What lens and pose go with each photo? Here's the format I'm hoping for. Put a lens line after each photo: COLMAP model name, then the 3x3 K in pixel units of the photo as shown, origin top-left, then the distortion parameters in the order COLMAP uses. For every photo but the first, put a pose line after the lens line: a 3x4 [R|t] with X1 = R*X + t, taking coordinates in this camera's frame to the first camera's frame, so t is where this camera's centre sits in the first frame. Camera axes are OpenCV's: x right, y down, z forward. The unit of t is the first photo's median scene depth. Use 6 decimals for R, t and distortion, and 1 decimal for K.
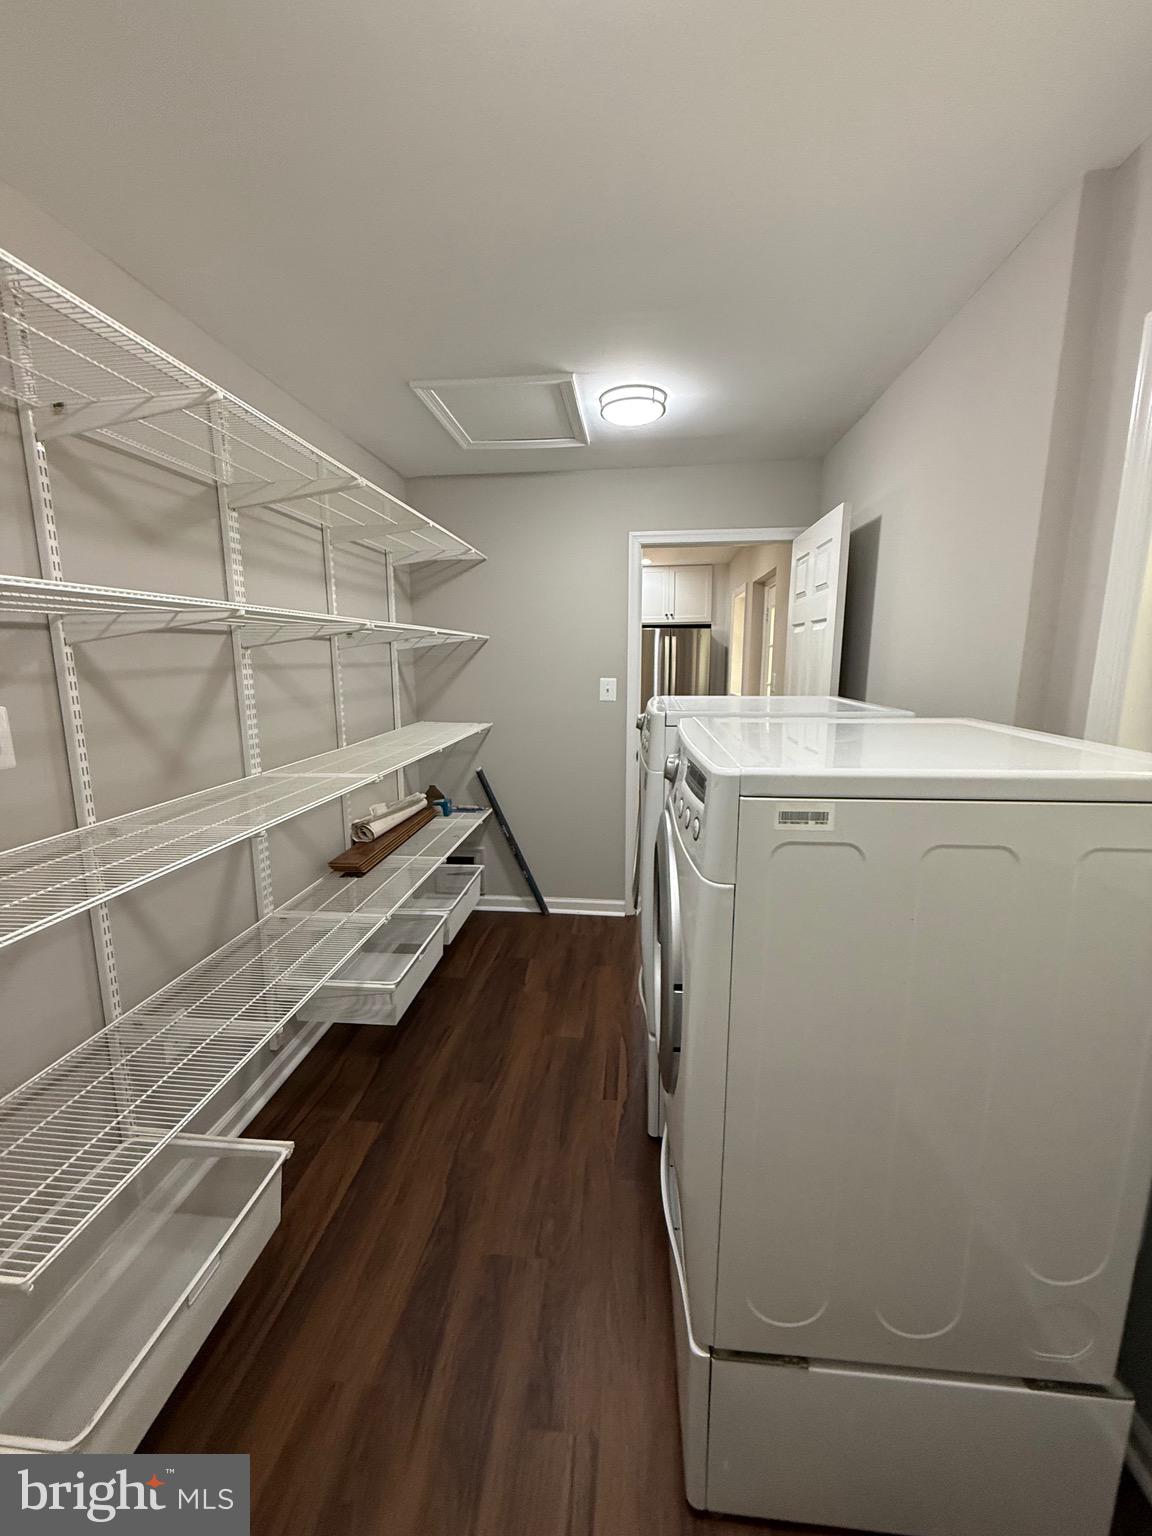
lens RADIAL K [[612.2, 0, 578.9], [0, 612.2, 766.7], [0, 0, 1]] dist [-0.000818, 0.000786]
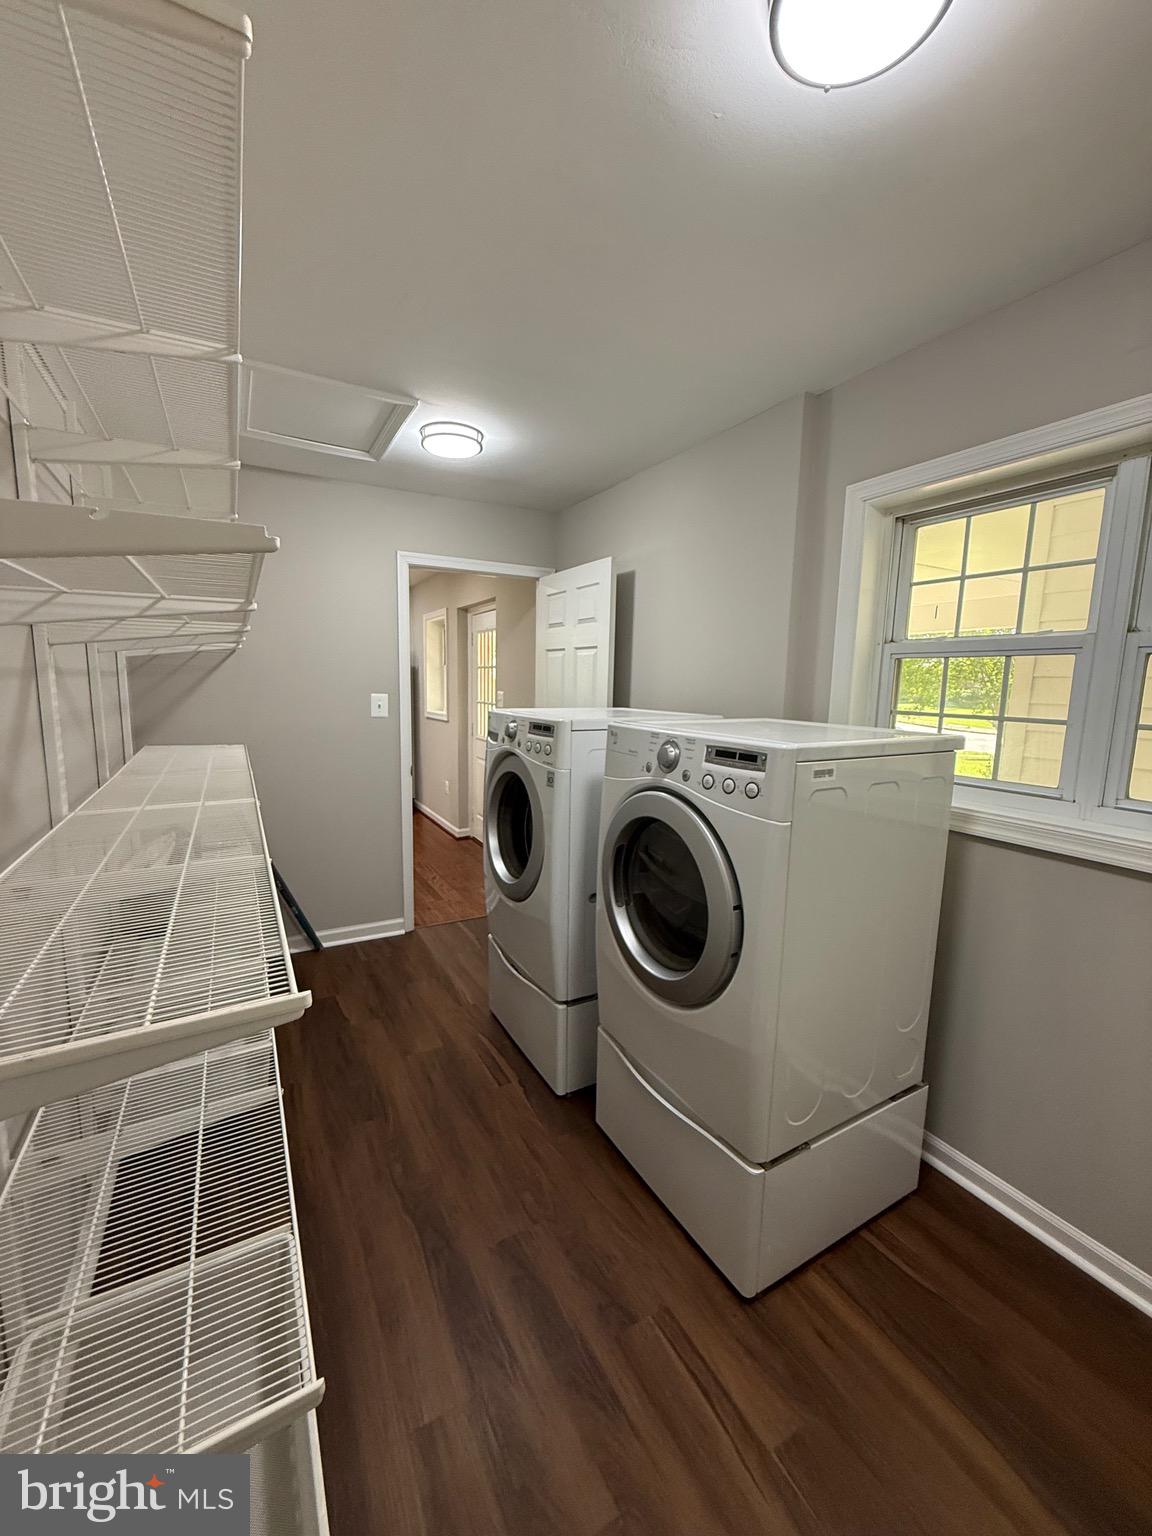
lens RADIAL K [[612.2, 0, 574.6], [0, 612.2, 767.5], [0, 0, 1]] dist [-0.000818, 0.000786]
pose [[0.817687, -0.060723, 0.572452, -0.405691], [0.080204, 0.996739, -0.008834, 0.011567], [-0.570049, 0.053136, 0.819891, 0.024550]]
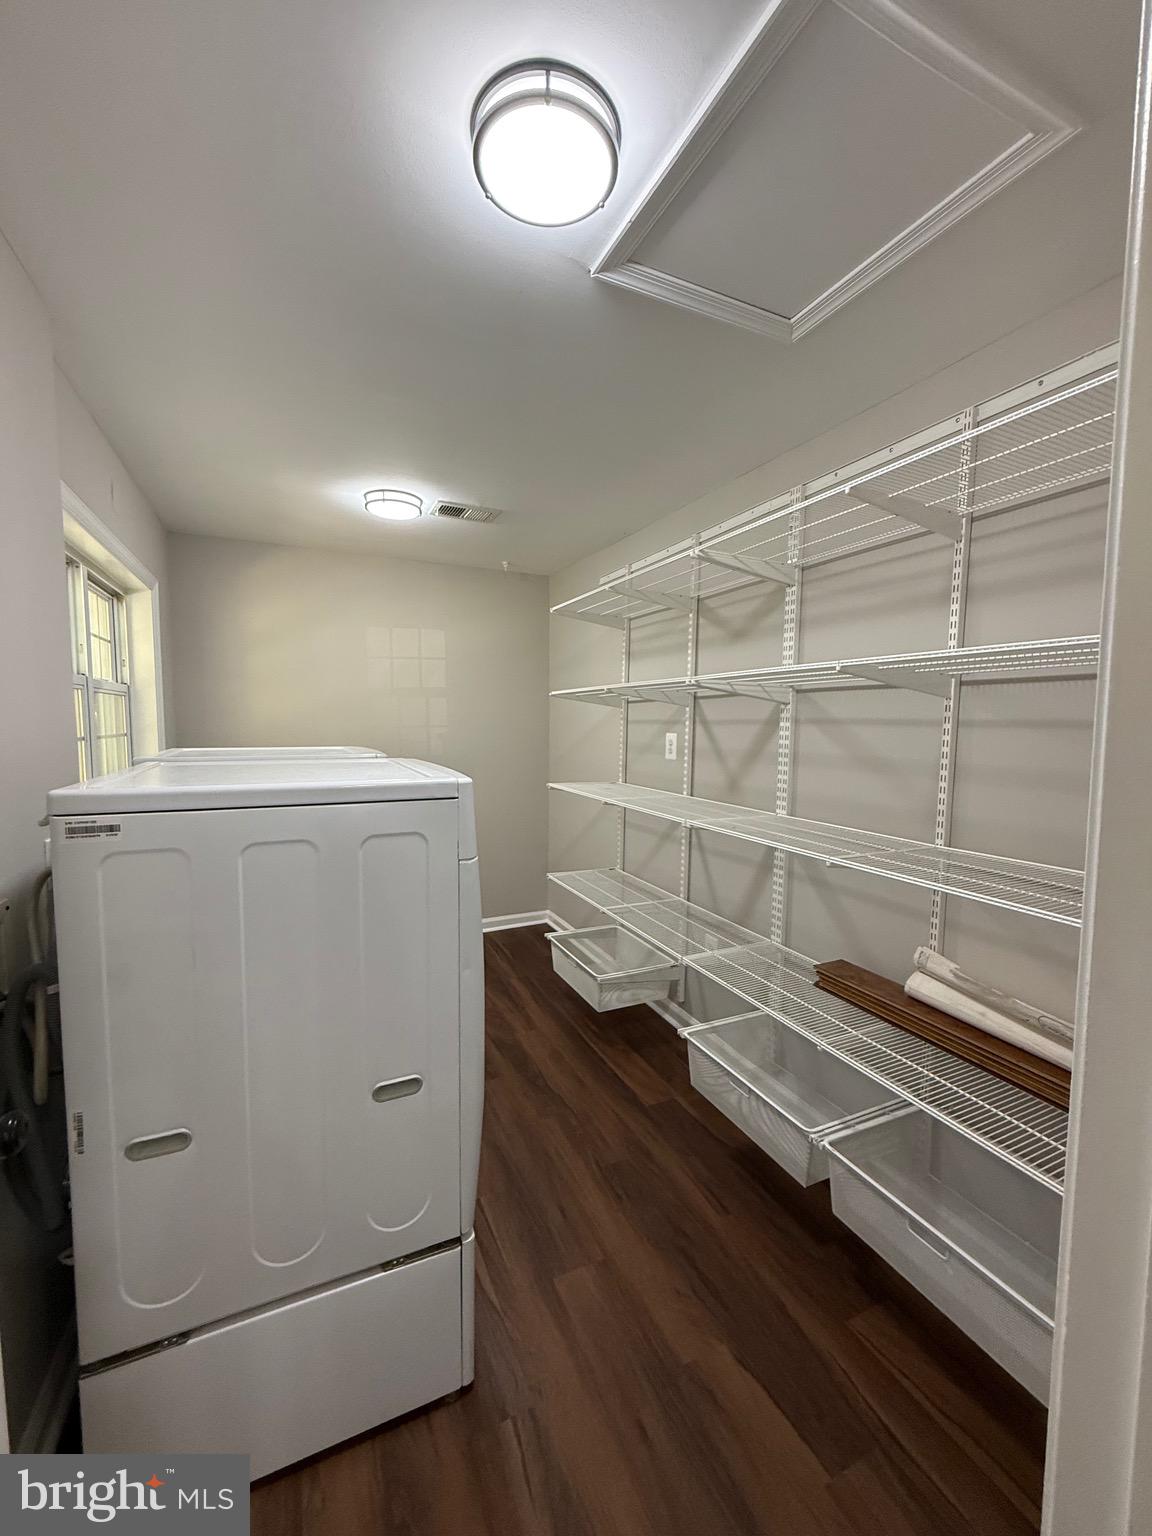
lens RADIAL K [[612.2, 0, 577.8], [0, 612.2, 764.5], [0, 0, 1]] dist [-0.000818, 0.000786]
pose [[-0.857578, 0.043714, -0.512493, 0.329945], [-0.088260, 0.969097, 0.230352, -0.278689], [0.506724, 0.242778, -0.827218, 1.575931]]
